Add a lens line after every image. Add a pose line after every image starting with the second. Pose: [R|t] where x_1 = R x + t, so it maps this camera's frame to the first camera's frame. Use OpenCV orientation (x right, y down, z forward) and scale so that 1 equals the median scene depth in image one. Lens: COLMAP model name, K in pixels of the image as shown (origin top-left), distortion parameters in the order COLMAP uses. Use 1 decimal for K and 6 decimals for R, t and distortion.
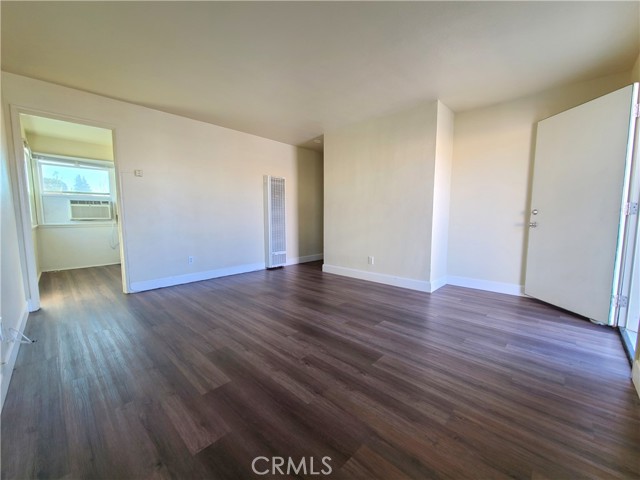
lens RADIAL K [[264.9, 0, 320.0], [0, 264.9, 240.0], [0, 0, 1]] dist [0.002802, 0.000137]
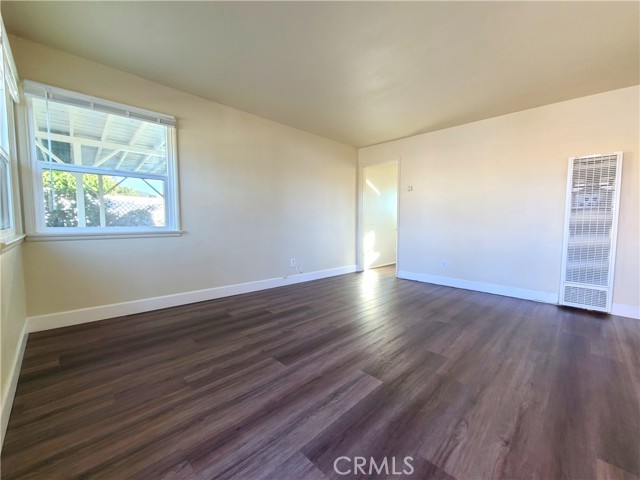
lens RADIAL K [[272.3, 0, 324.9], [0, 272.3, 239.4], [0, 0, 1]] dist [0.001603, -0.000117]
pose [[-0.042139, 0.062150, -0.997177, 1.157245], [-0.104783, 0.992284, 0.066273, -0.081532], [0.993602, 0.107279, -0.035302, 1.121583]]
